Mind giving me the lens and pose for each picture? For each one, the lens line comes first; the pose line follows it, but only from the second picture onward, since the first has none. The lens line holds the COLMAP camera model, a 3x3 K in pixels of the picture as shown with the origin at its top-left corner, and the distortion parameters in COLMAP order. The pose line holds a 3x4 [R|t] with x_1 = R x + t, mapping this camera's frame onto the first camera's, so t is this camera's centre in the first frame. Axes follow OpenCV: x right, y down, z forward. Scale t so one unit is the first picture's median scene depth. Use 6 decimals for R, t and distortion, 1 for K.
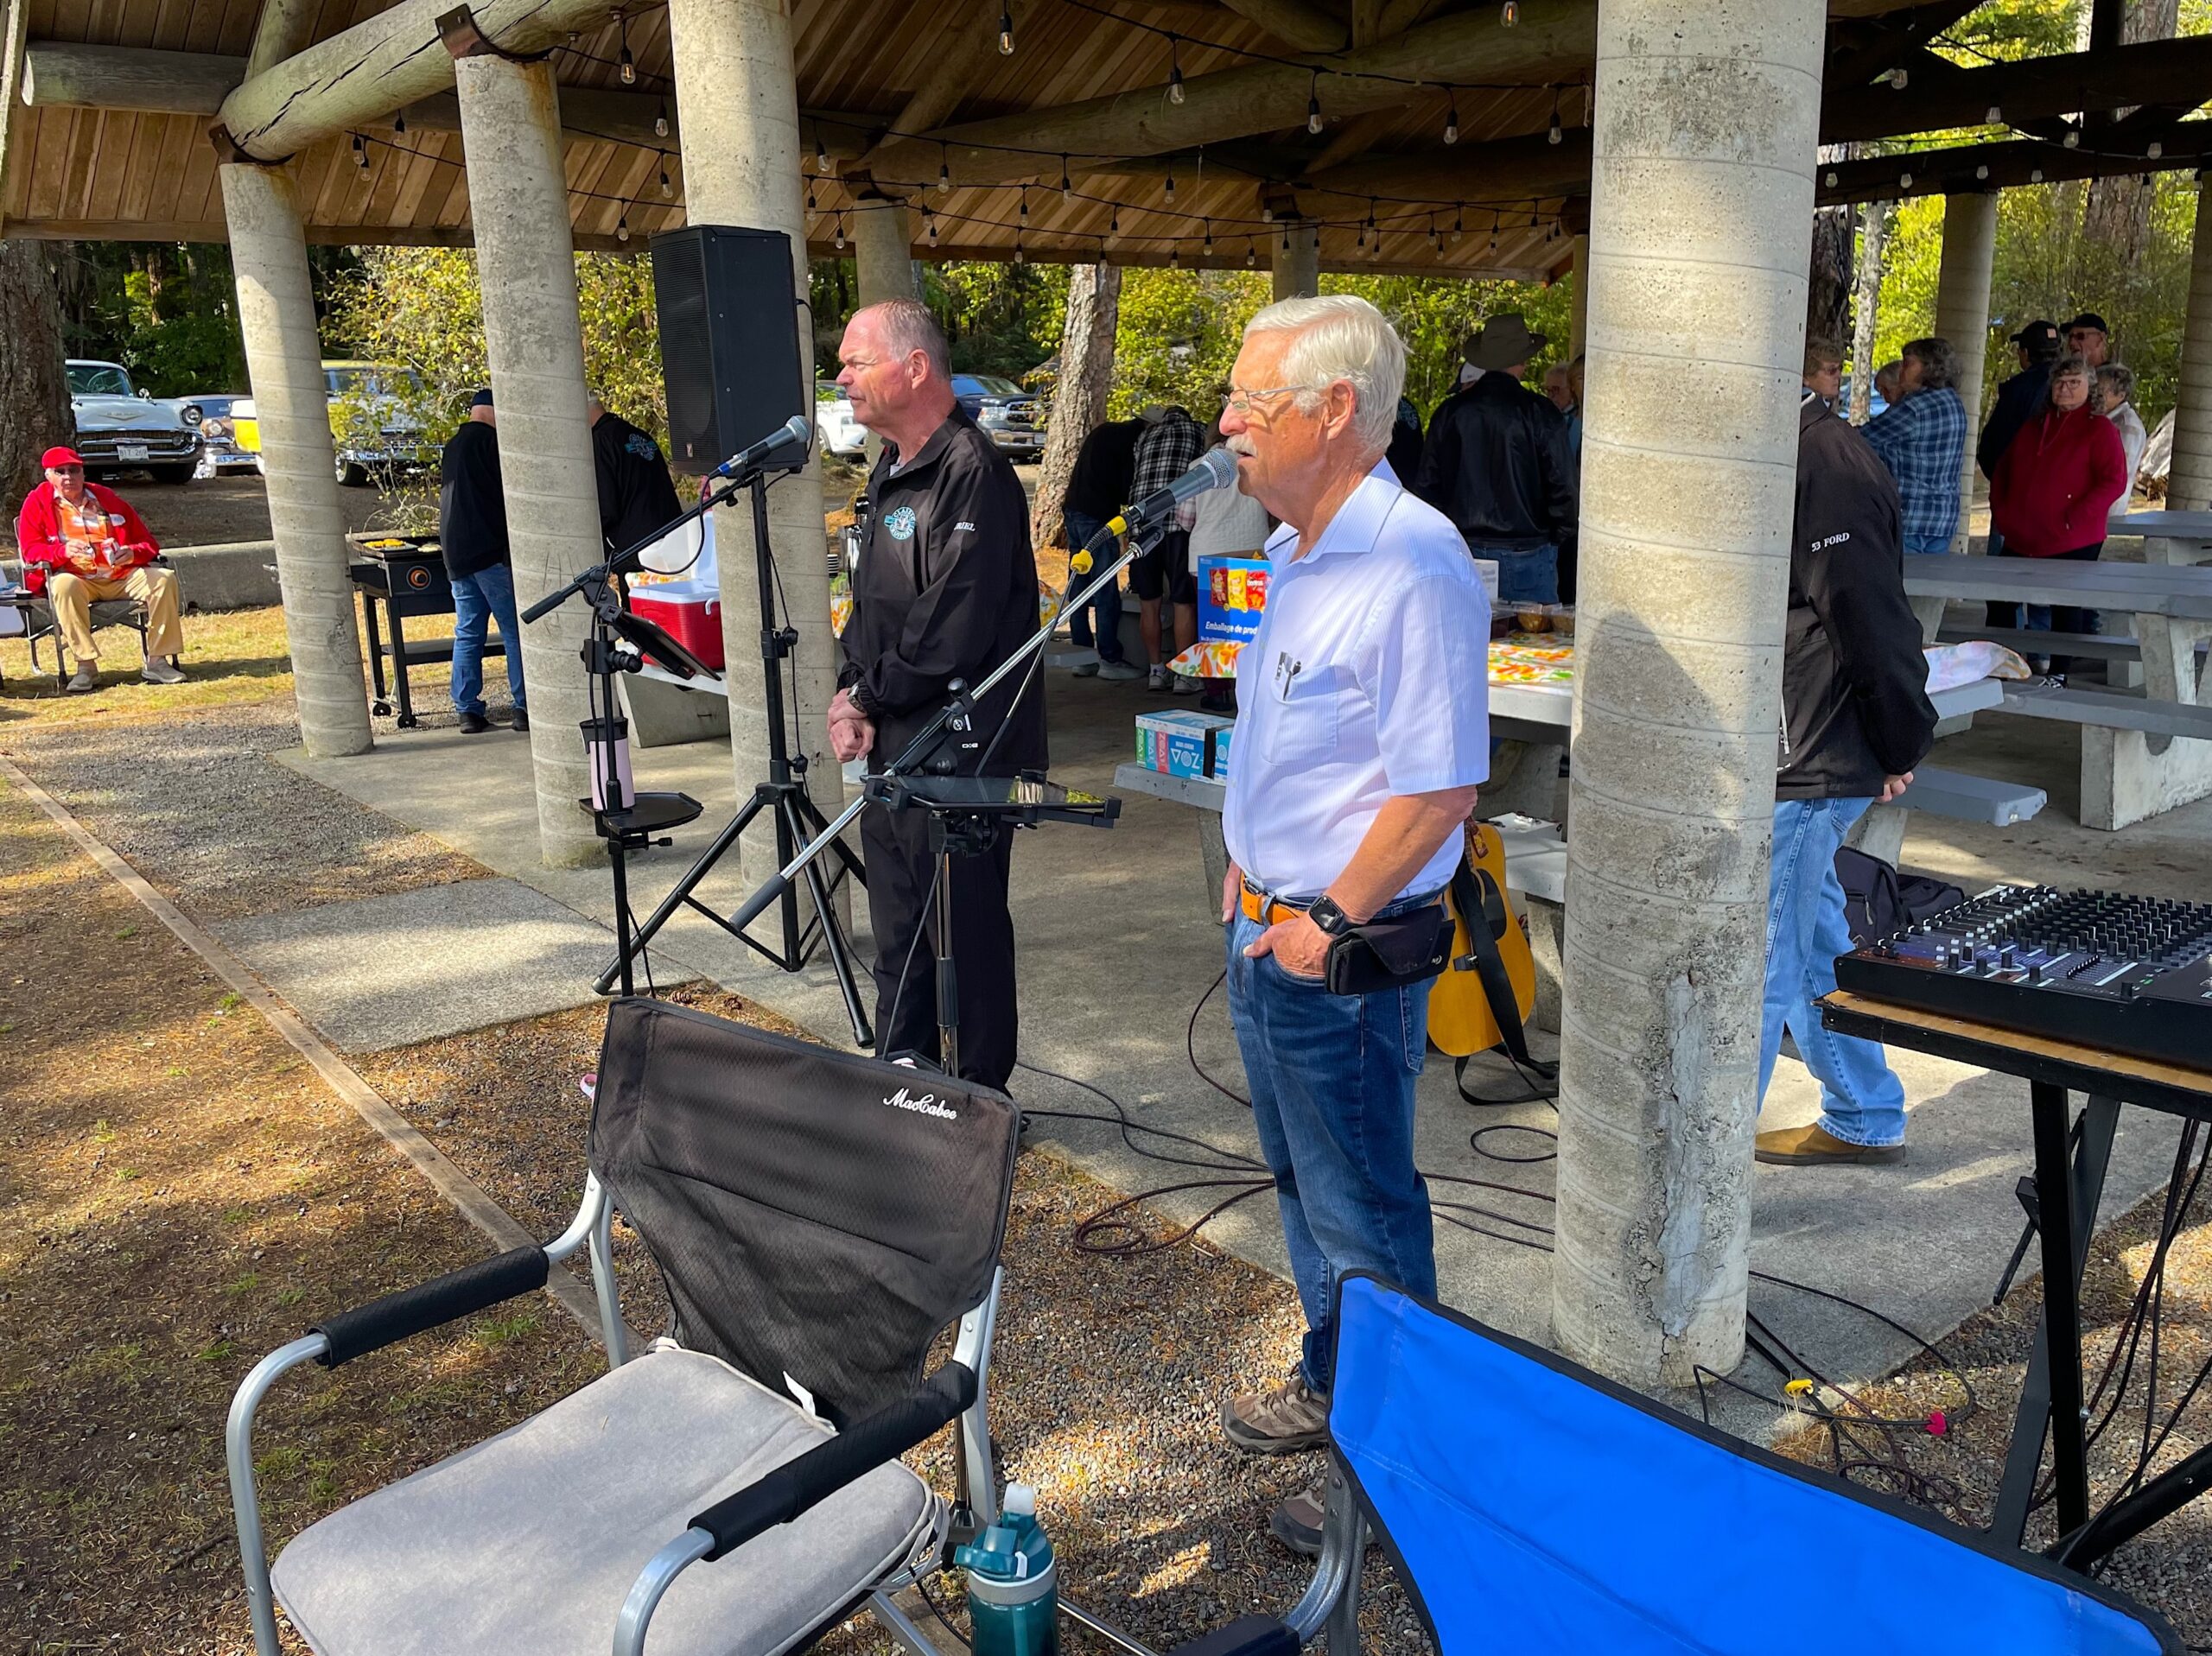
lens RADIAL K [[1670.5, 0, 1095.6], [0, 1670.5, 794.2], [0, 0, 1]] dist [0.084365, -0.107782]
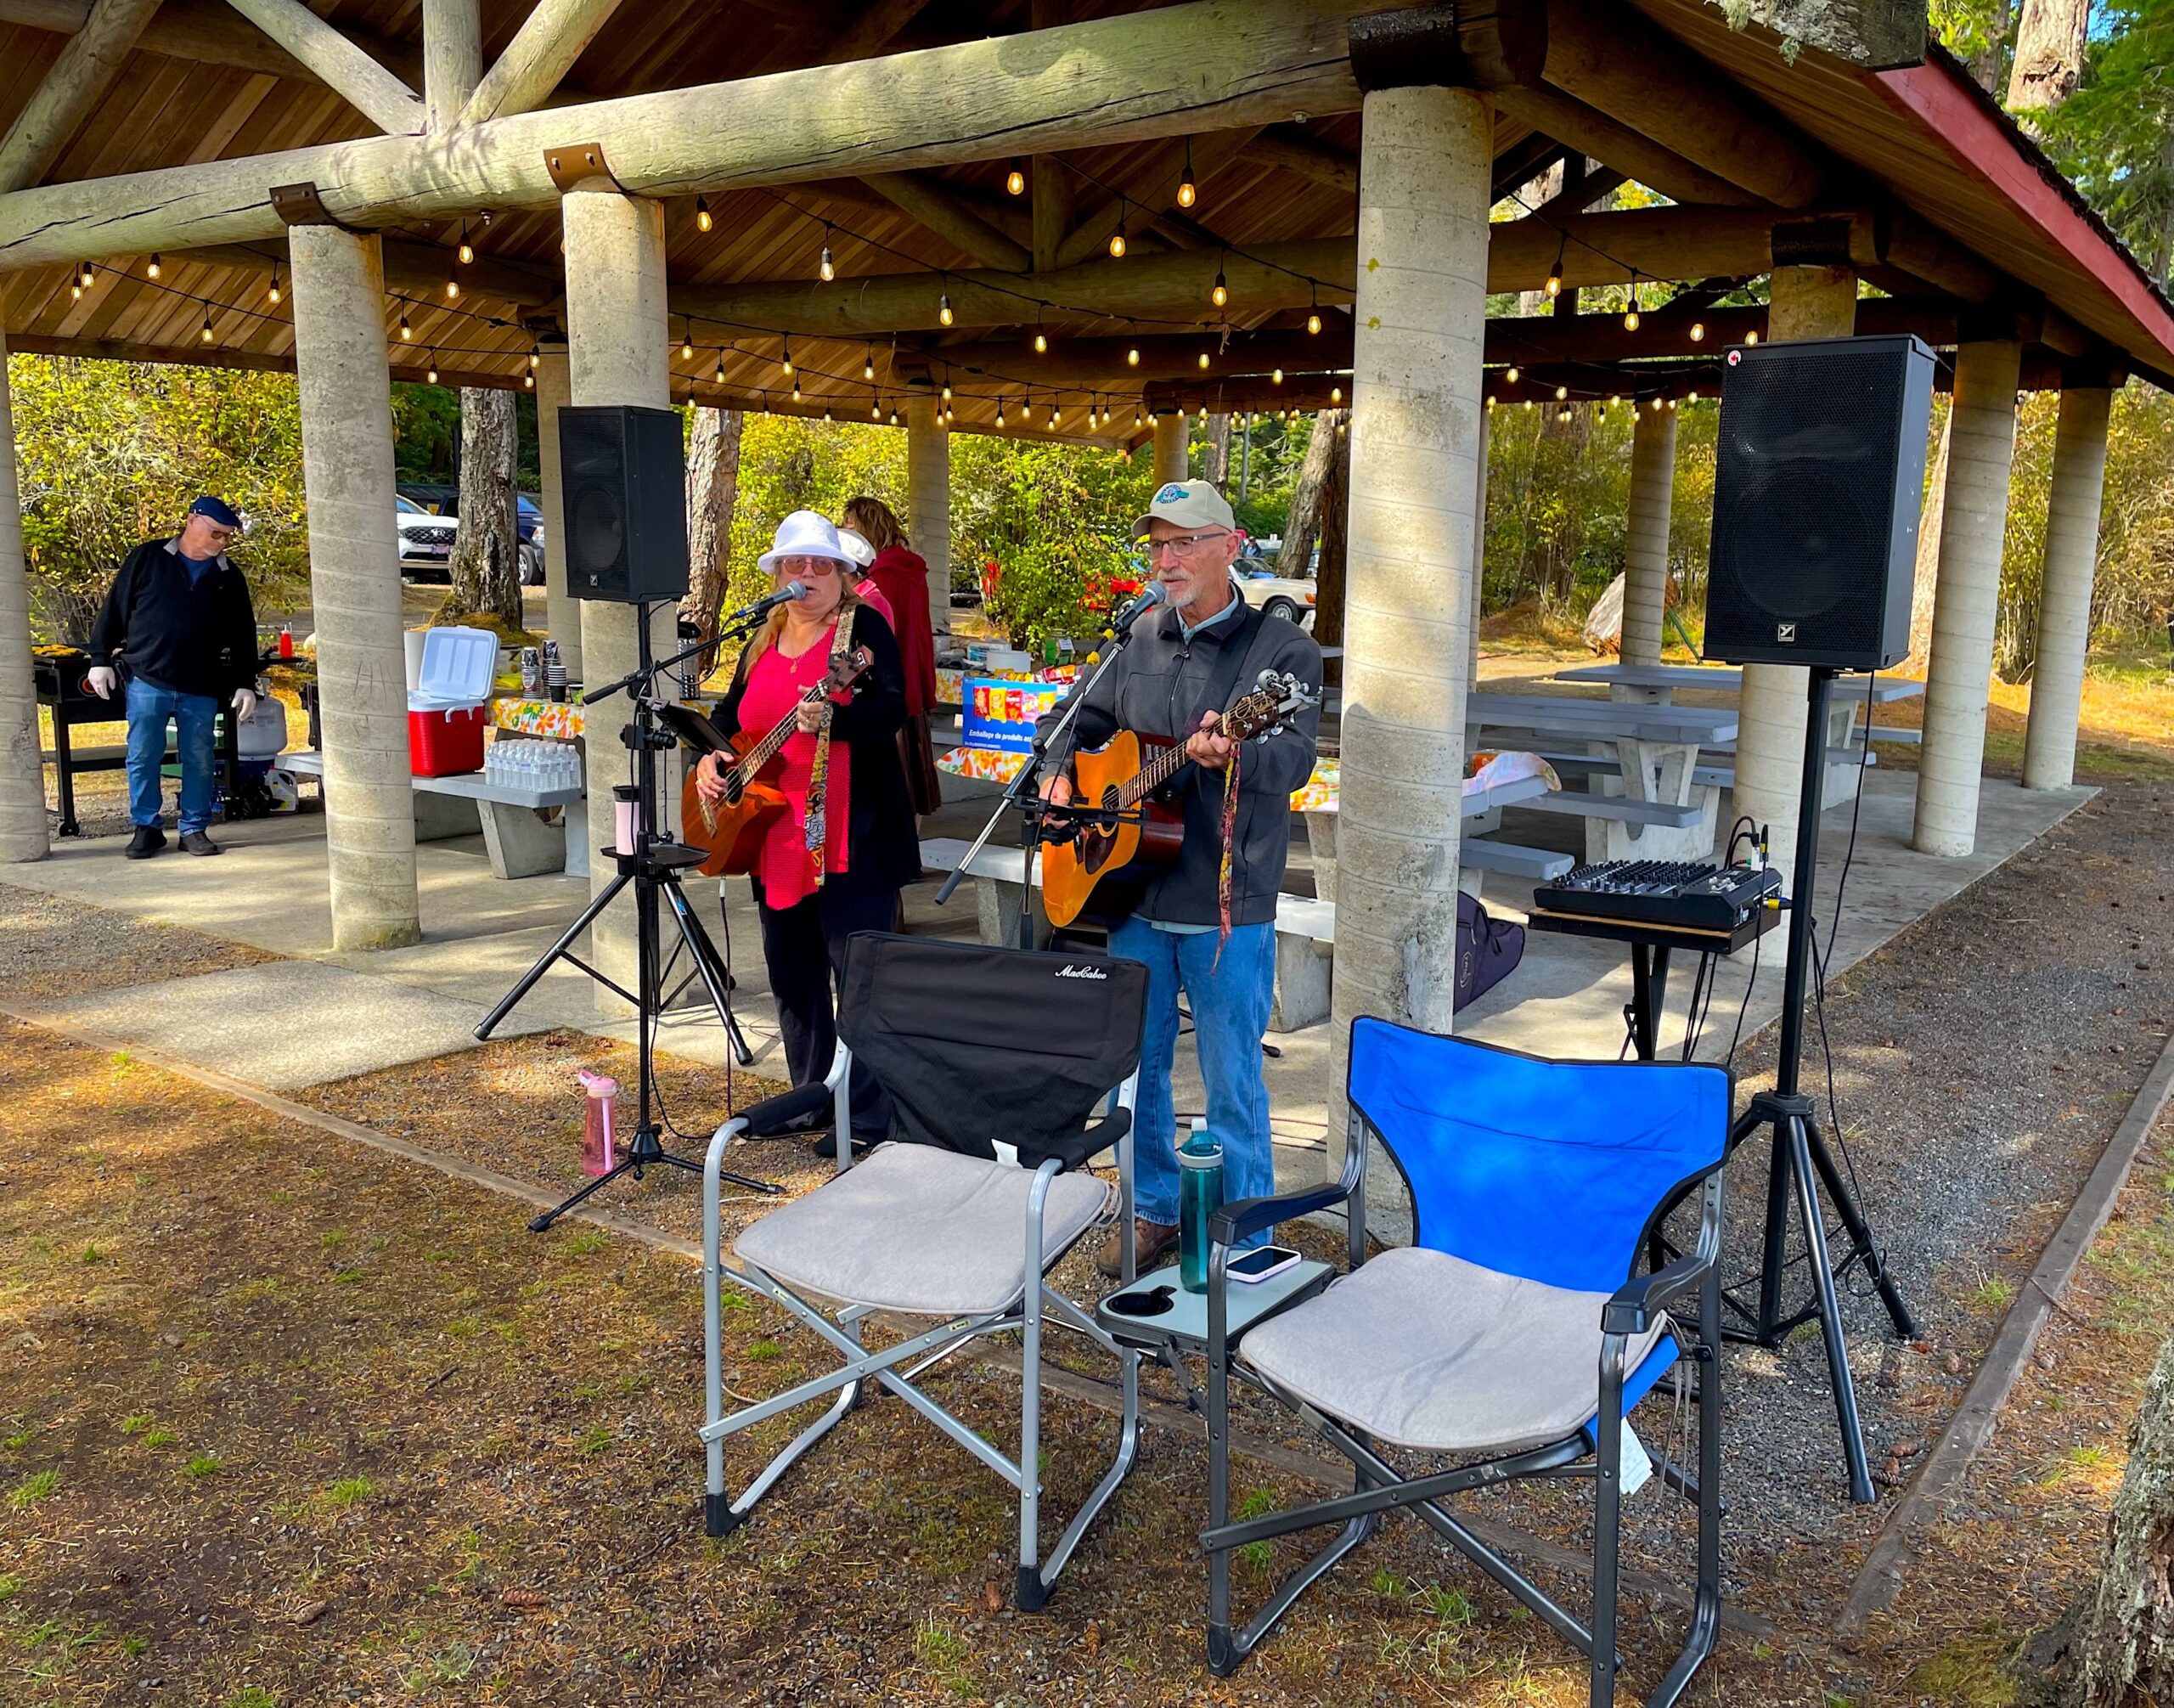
lens RADIAL K [[1748.7, 0, 1094.5], [0, 1748.7, 812.2], [0, 0, 1]] dist [0.096590, -0.150286]
pose [[0.960609, 0.001762, 0.277897, -0.178753], [0.018132, 0.997452, -0.069003, 0.042665], [-0.277311, 0.071324, 0.958129, -0.230424]]
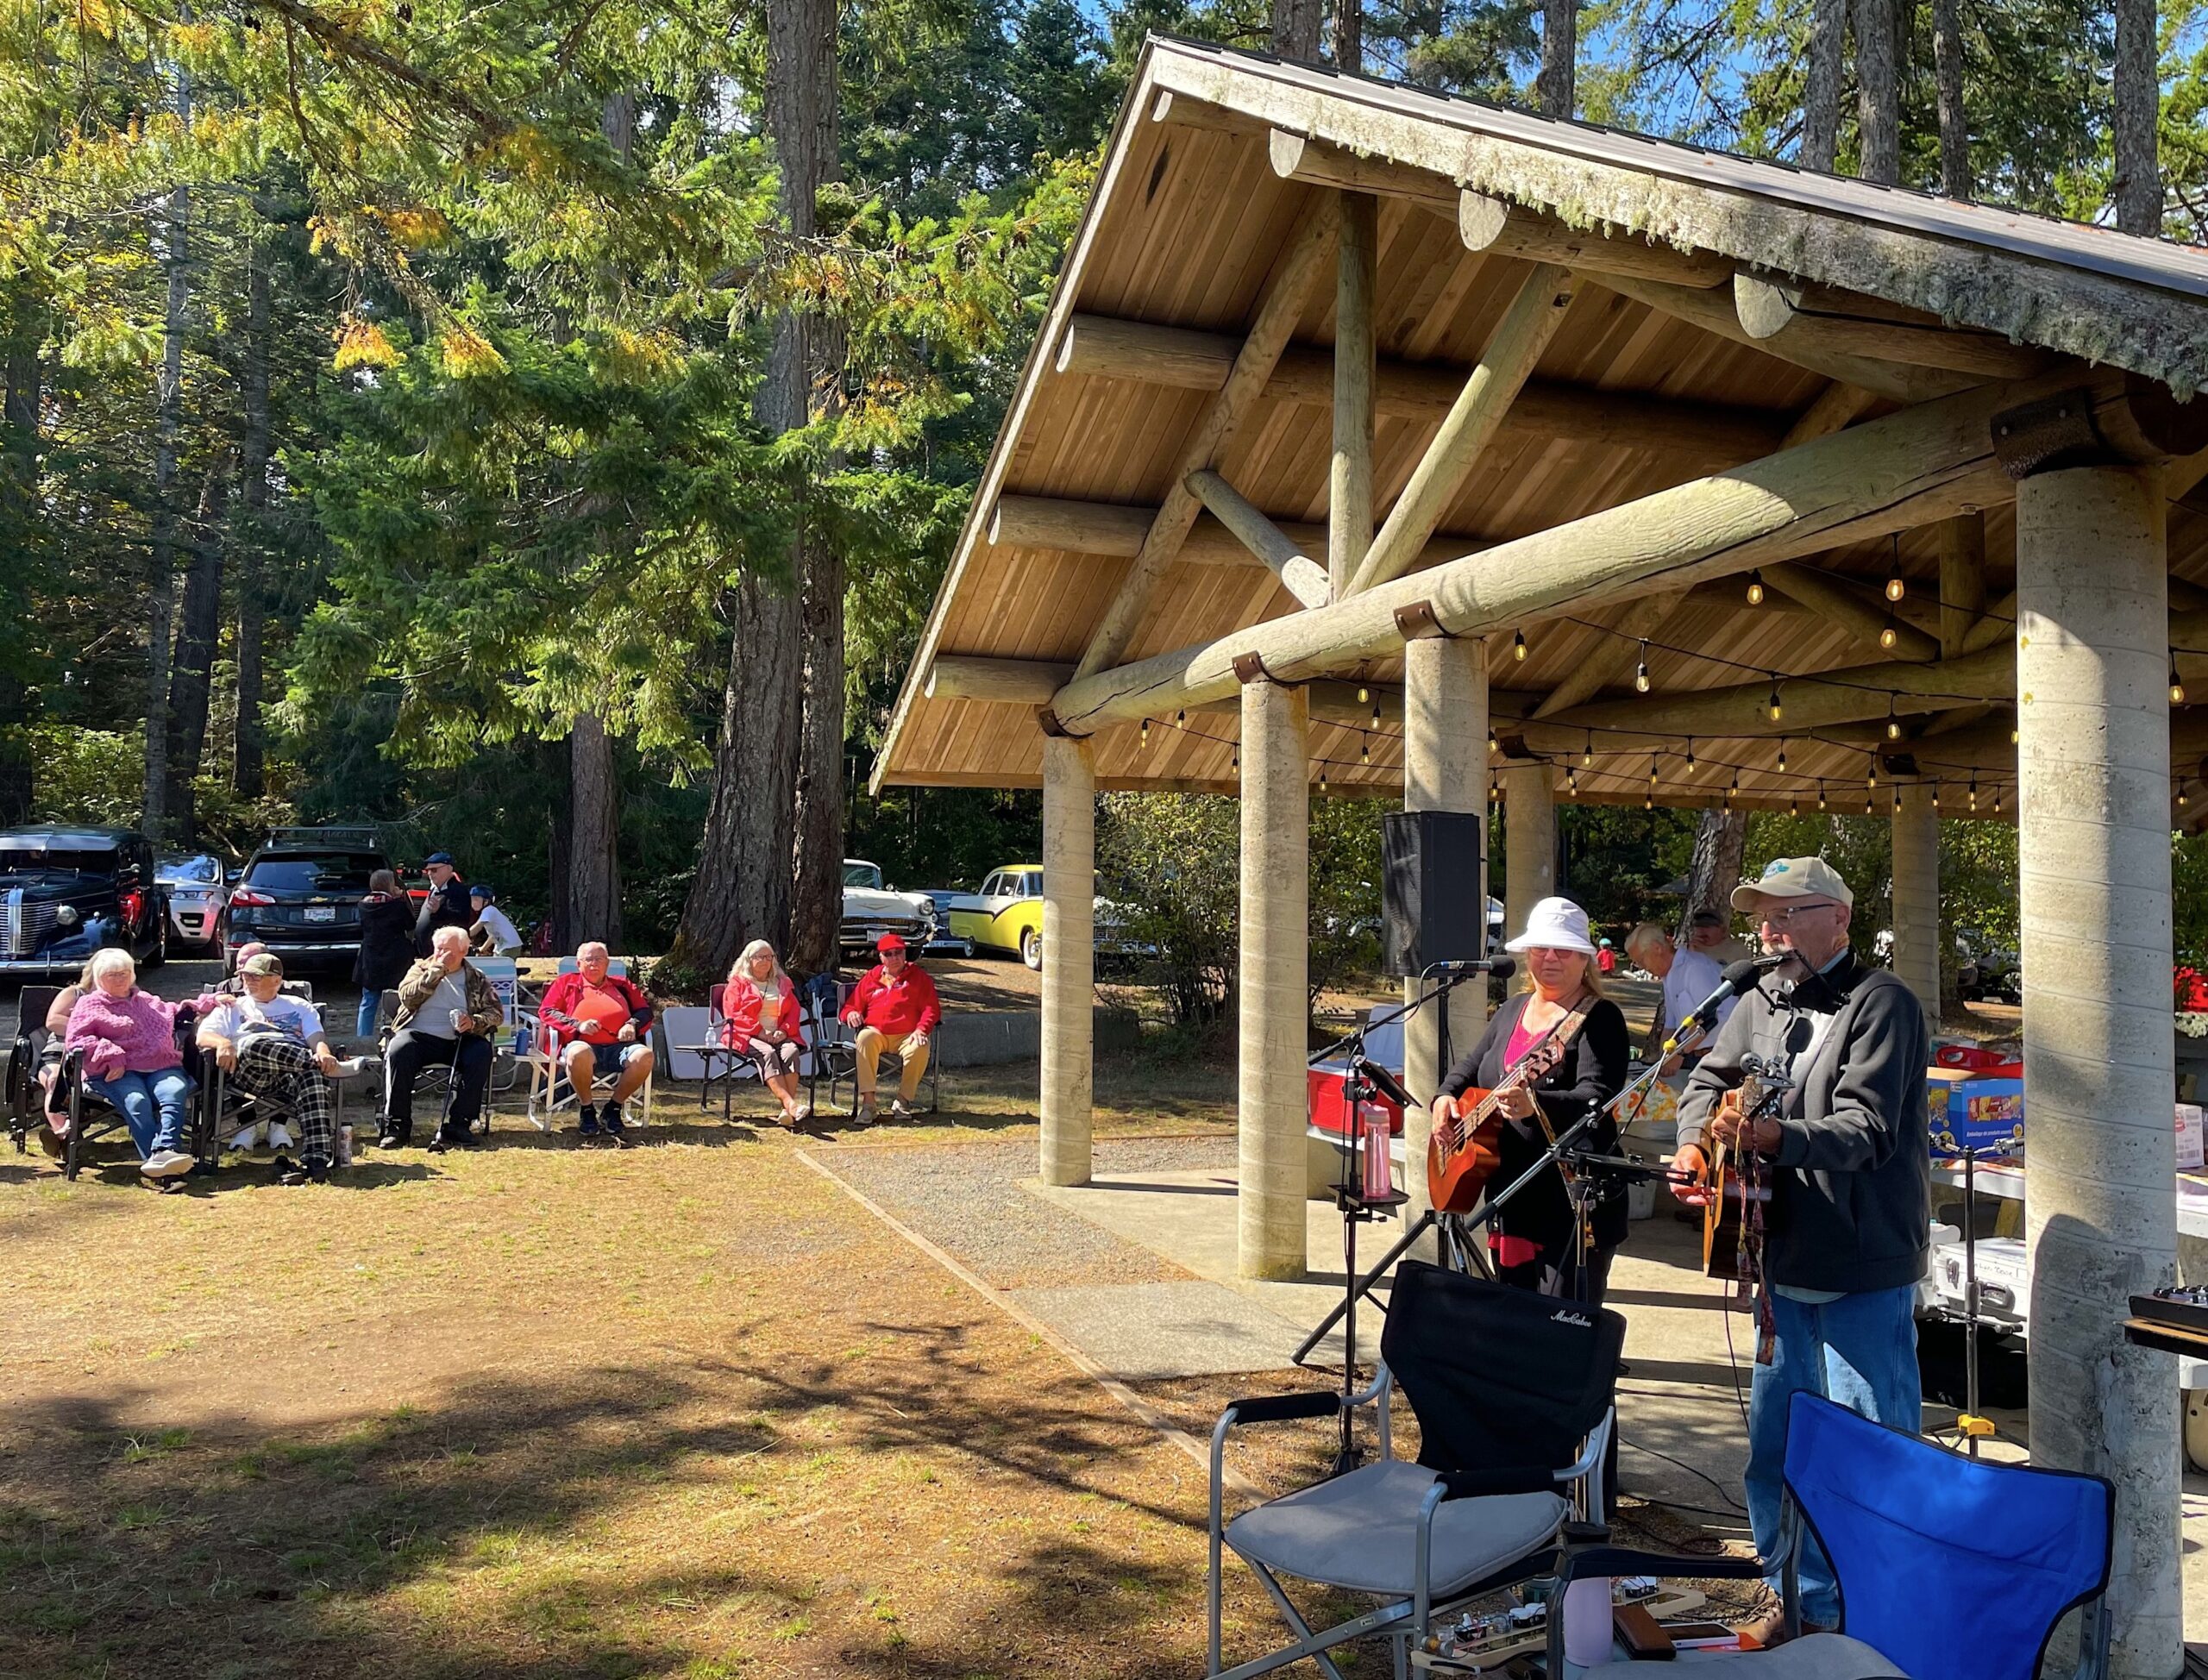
lens RADIAL K [[1759.7, 0, 1155.8], [0, 1759.7, 840.5], [0, 0, 1]] dist [0.005672, -0.002248]
pose [[0.950153, 0.026162, -0.310684, 0.014829], [-0.107318, 0.963025, -0.247114, 0.061255], [0.292731, 0.268138, 0.917829, -0.317385]]
